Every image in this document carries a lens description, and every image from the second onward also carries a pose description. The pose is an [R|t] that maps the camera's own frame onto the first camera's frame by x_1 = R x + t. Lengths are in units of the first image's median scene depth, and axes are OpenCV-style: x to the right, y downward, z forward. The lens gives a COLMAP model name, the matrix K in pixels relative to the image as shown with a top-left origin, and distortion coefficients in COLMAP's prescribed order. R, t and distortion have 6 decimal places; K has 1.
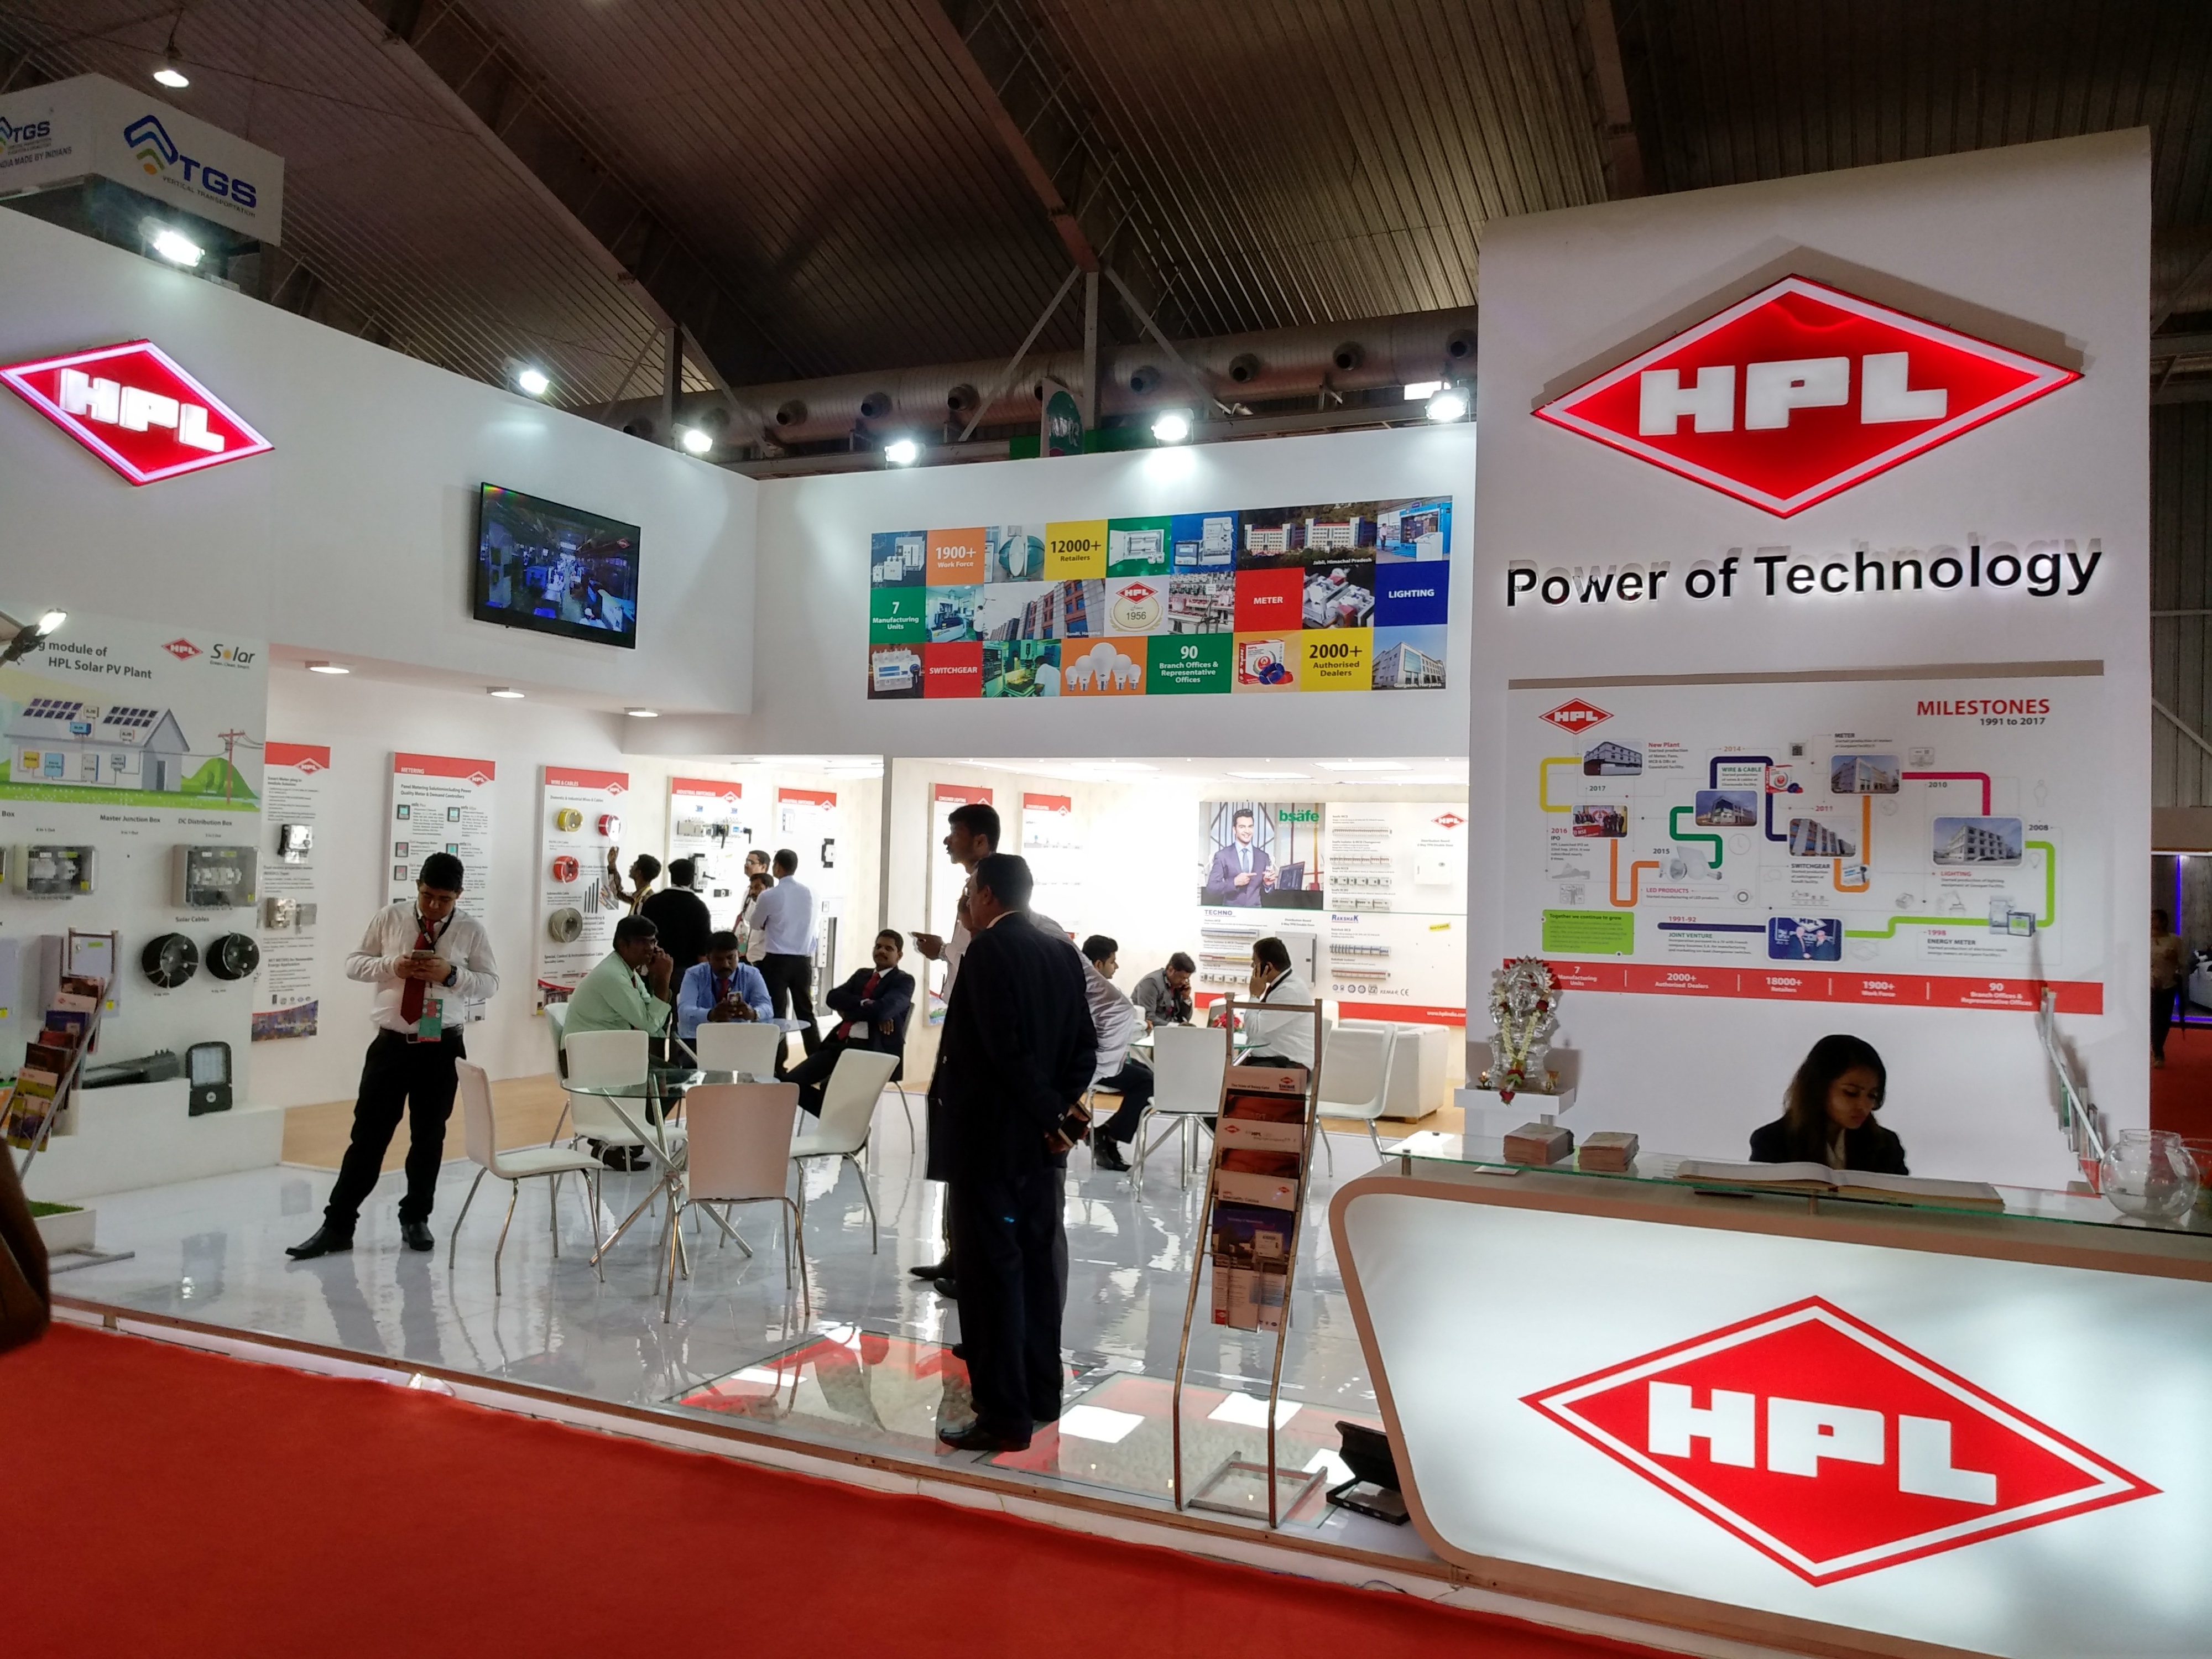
lens RADIAL K [[1717.9, 0, 1106.0], [0, 1717.9, 829.5], [0, 0, 1]] dist [0.010060, 0.002393]
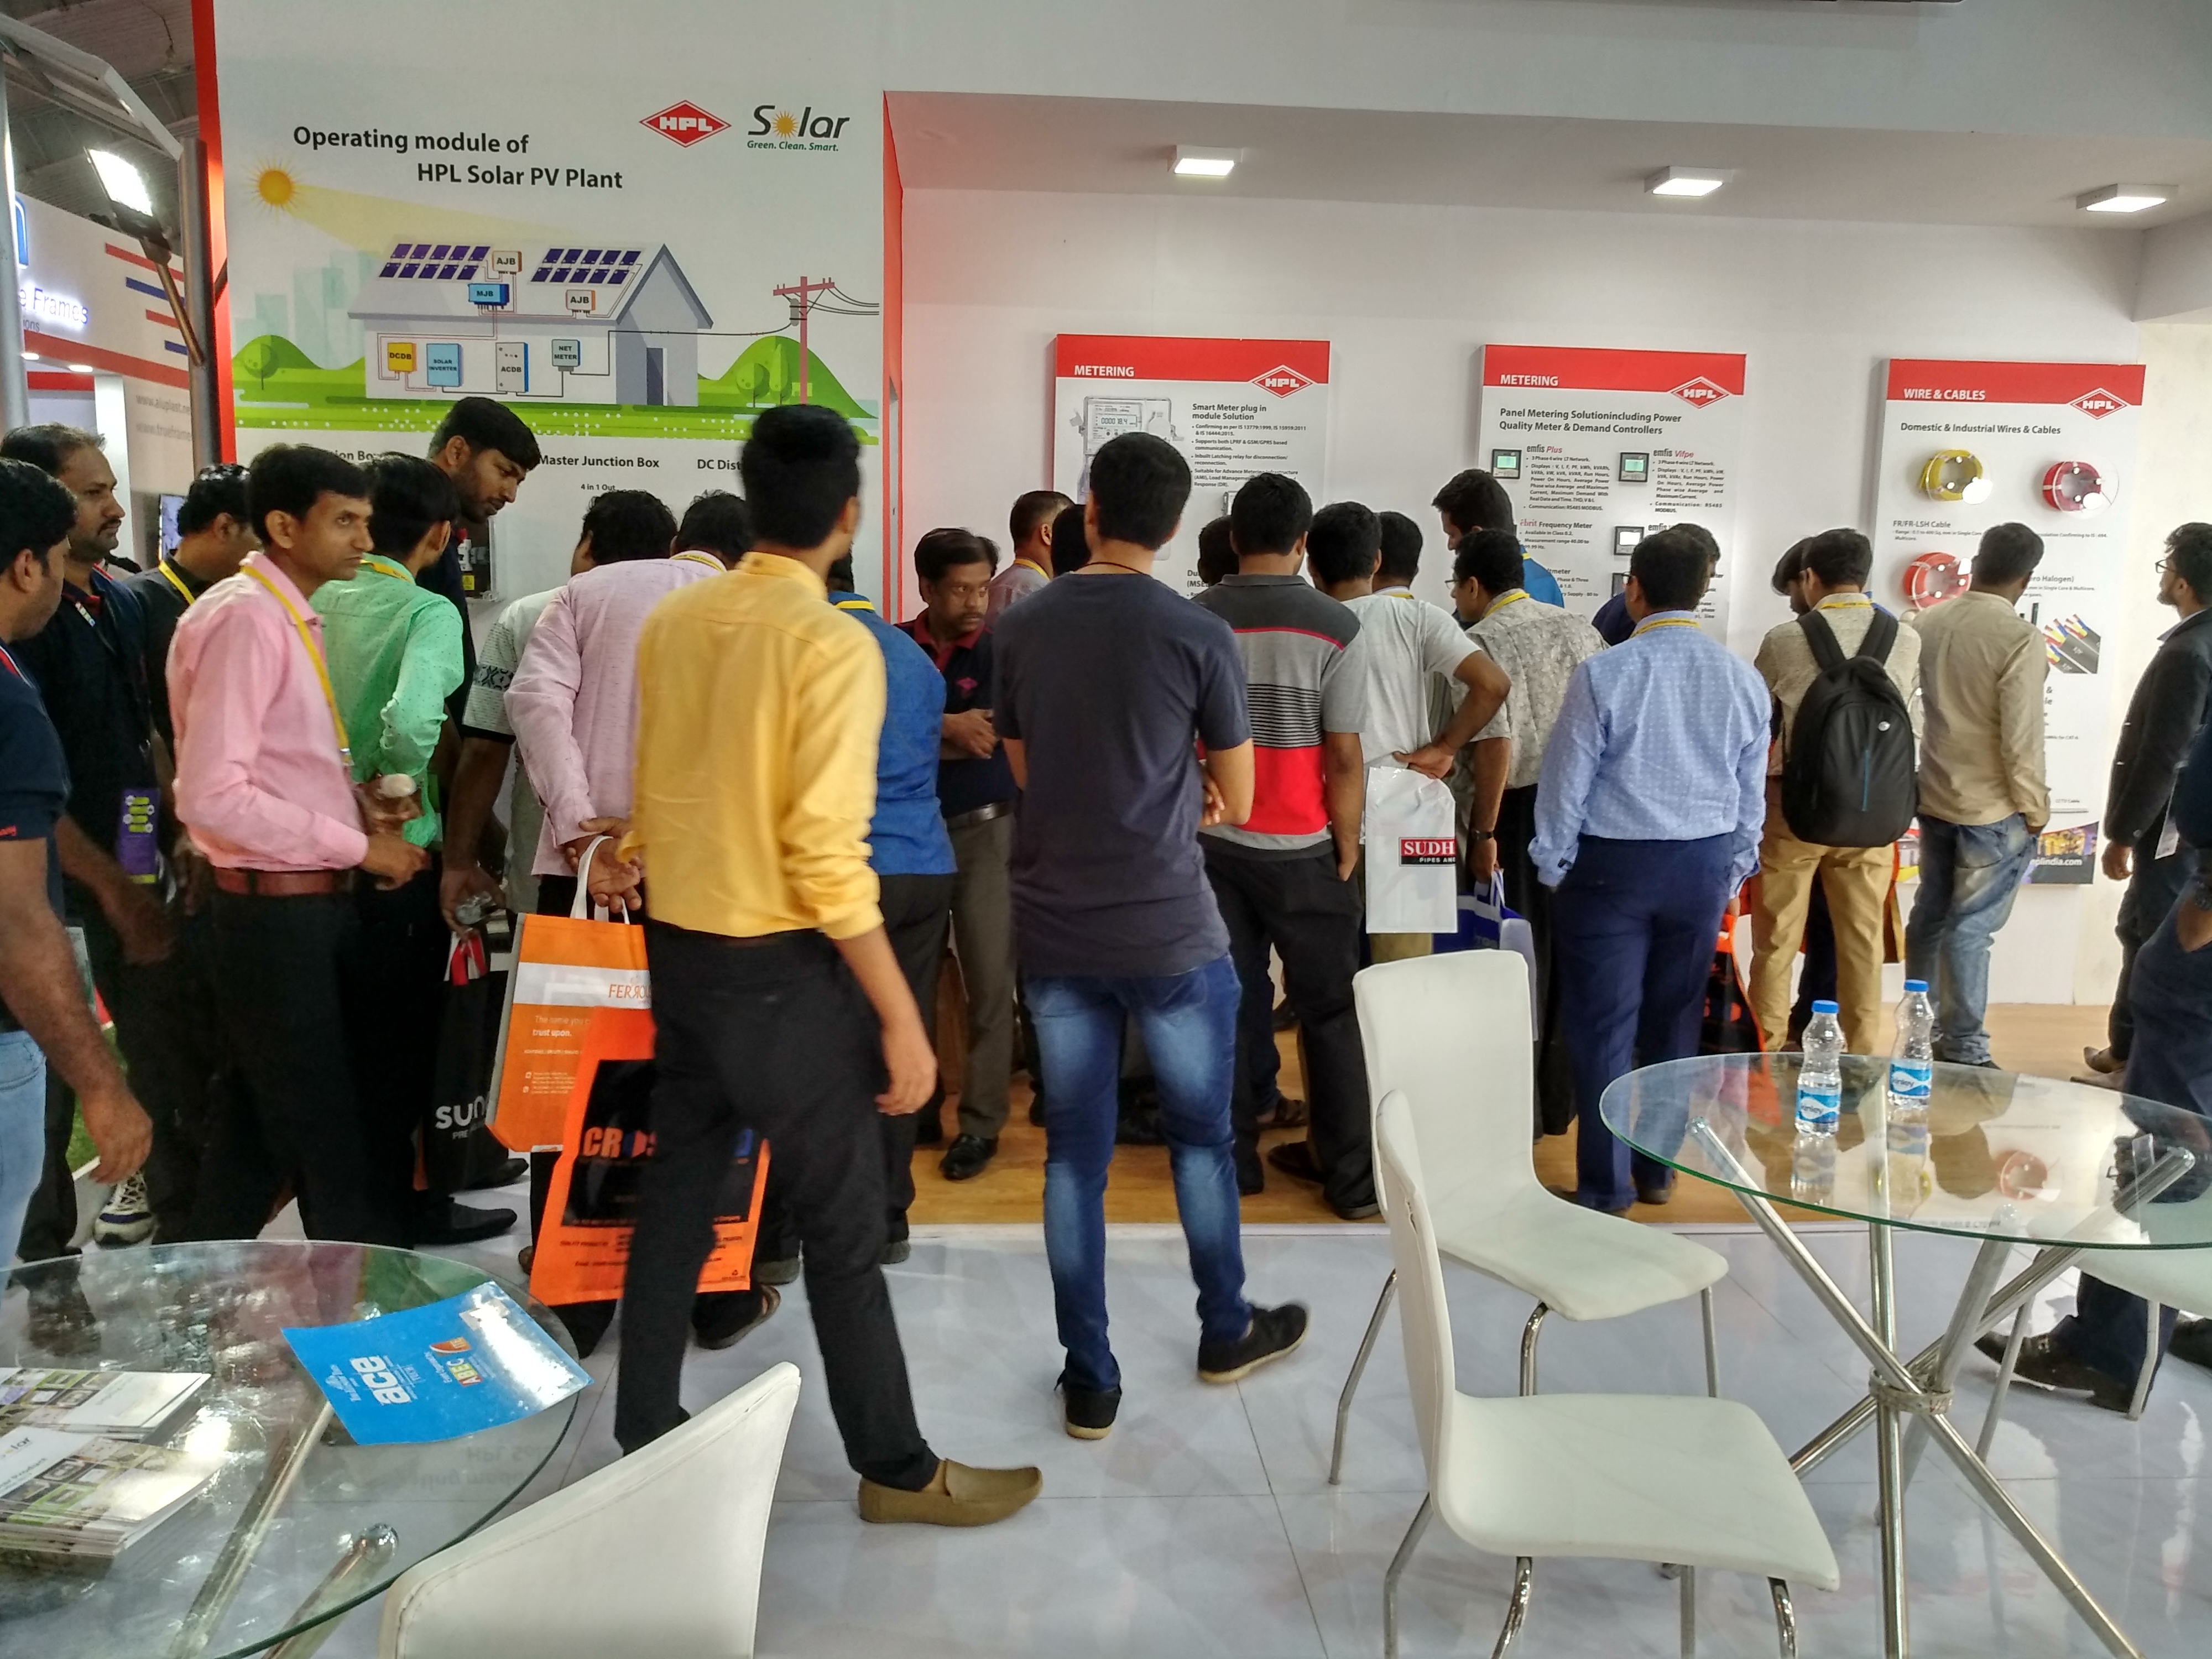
lens RADIAL K [[1738.7, 0, 1123.7], [0, 1738.7, 826.1], [0, 0, 1]] dist [-0.048620, 0.084488]
pose [[0.473193, 0.104970, -0.874683, -0.001202], [0.012191, 0.992000, 0.125644, 0.040556], [0.880874, -0.070117, 0.468128, 0.867197]]
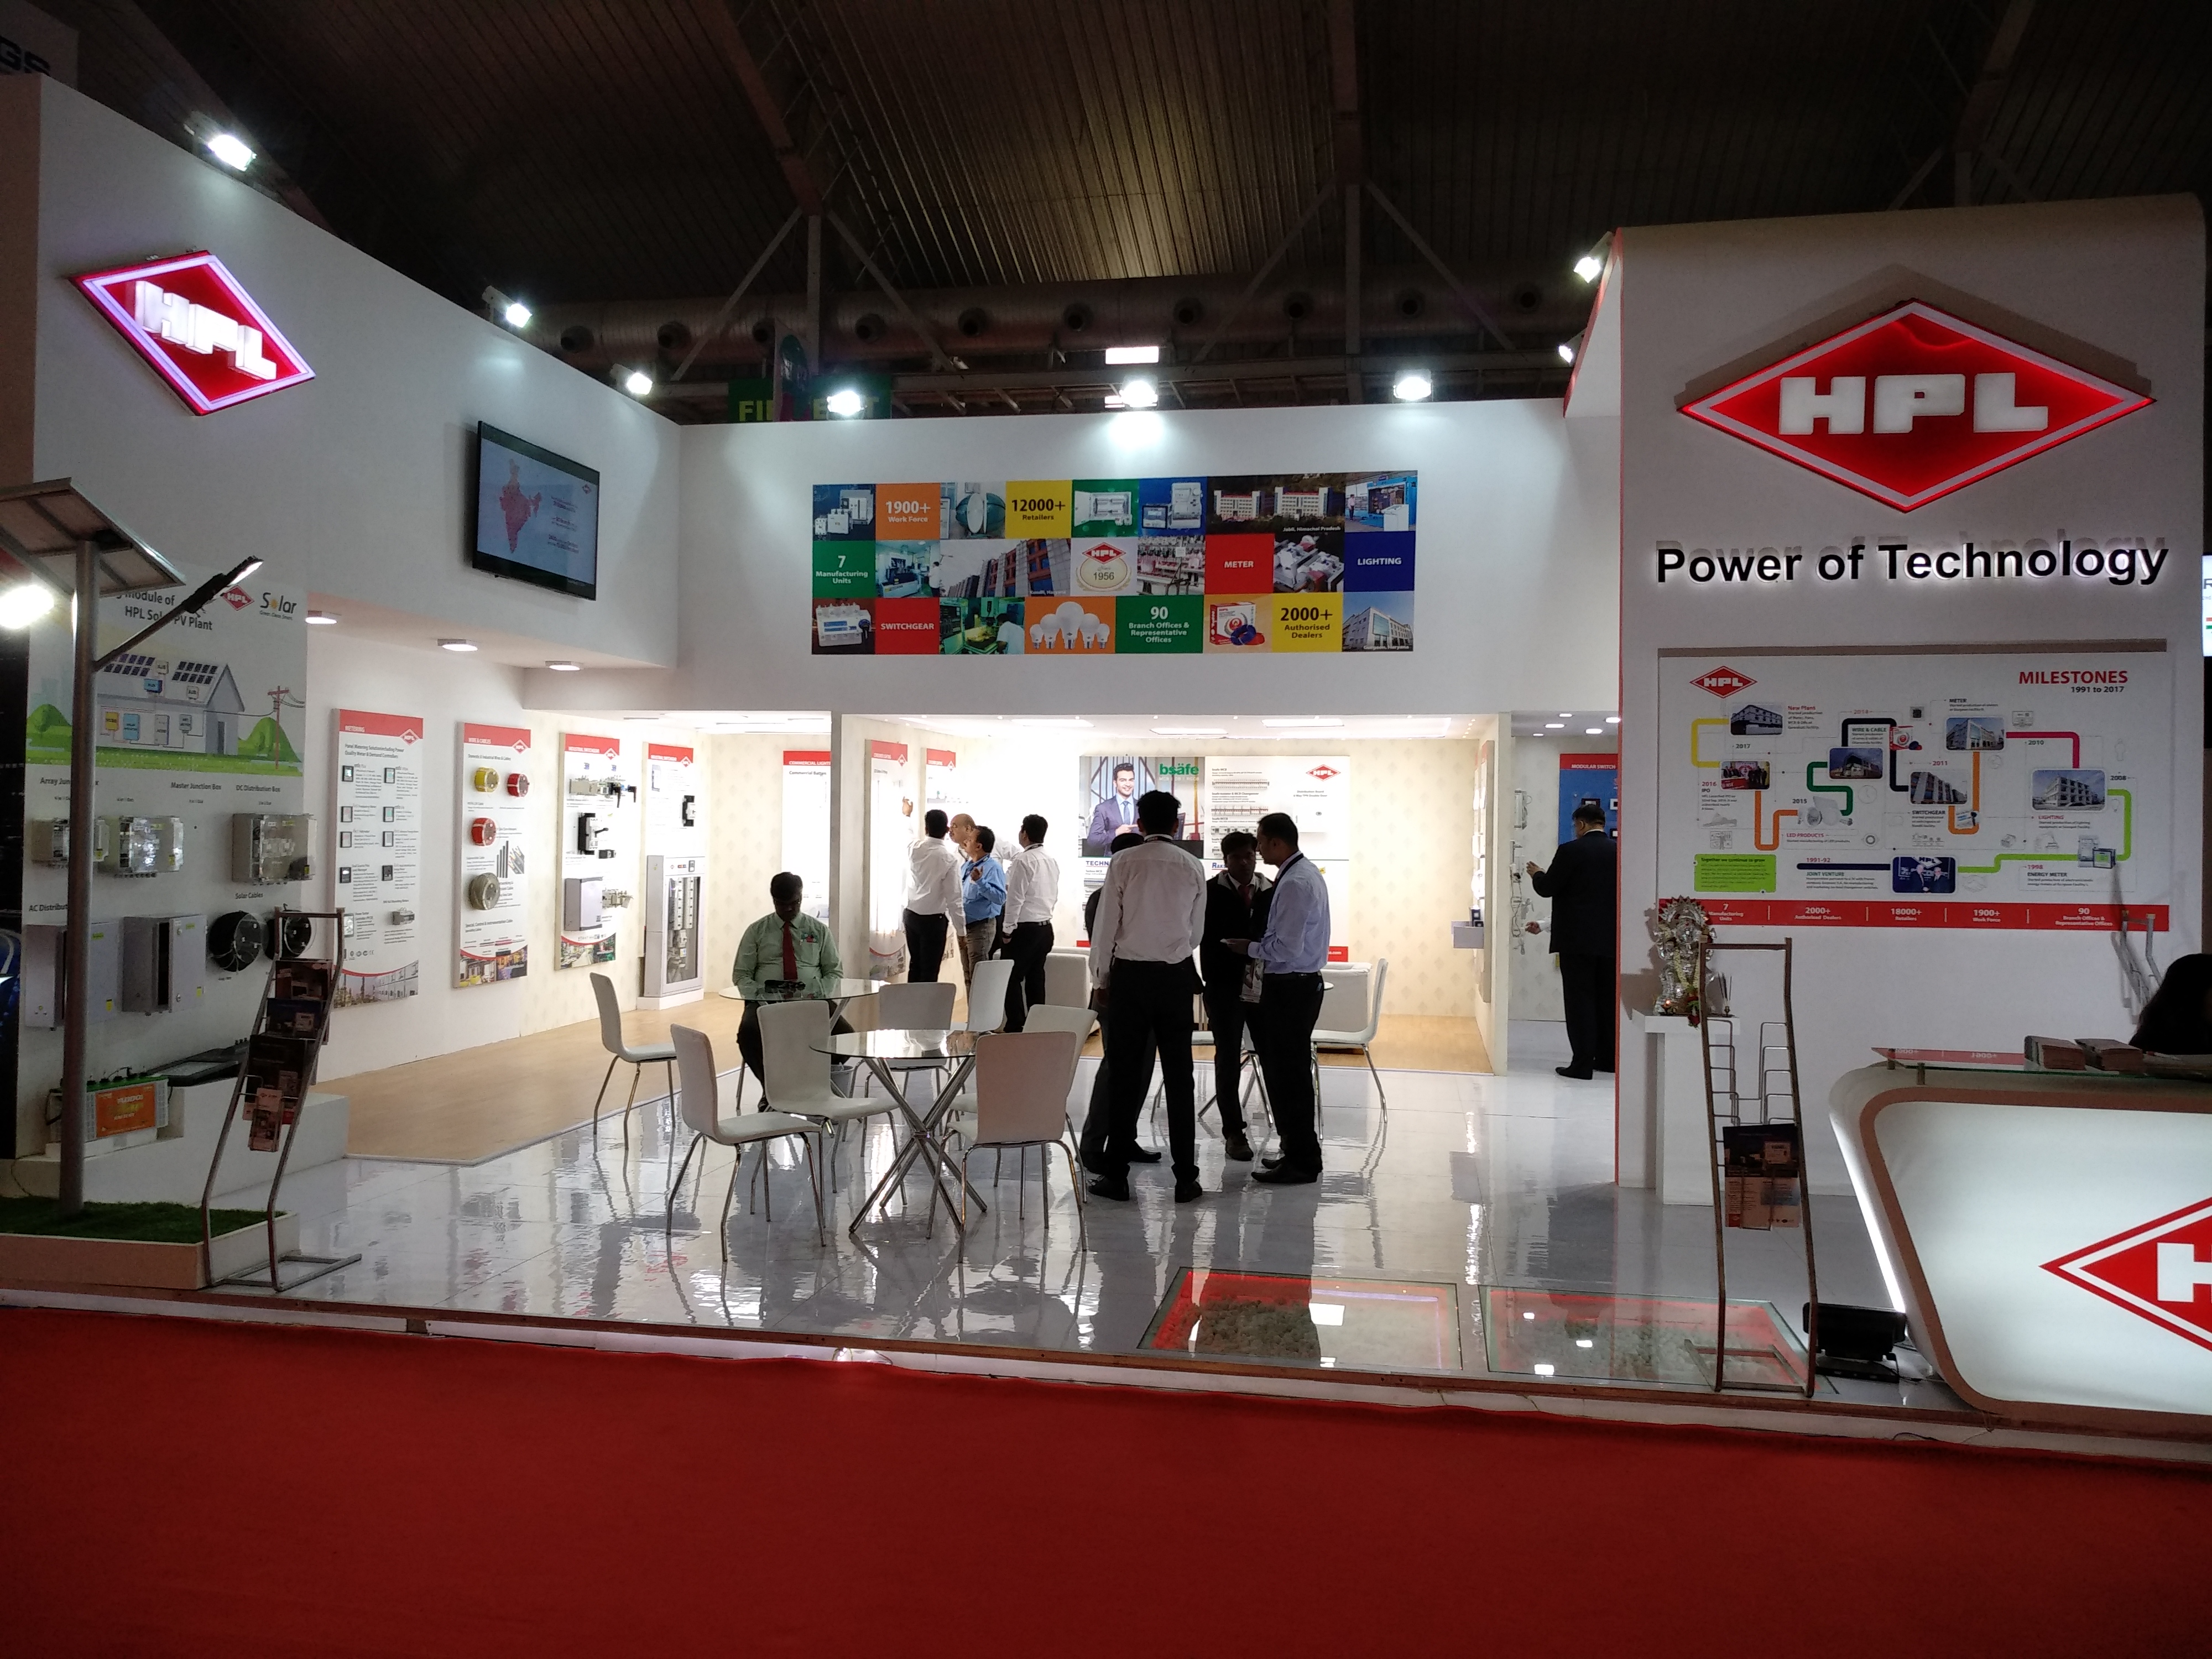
lens RADIAL K [[1710.4, 0, 1106.0], [0, 1710.4, 829.5], [0, 0, 1]] dist [-0.002671, 0.036890]
pose [[0.968802, -0.016949, 0.247256, -0.320545], [0.009515, 0.999467, 0.031233, -0.006694], [-0.247653, -0.027906, 0.968447, 0.009224]]
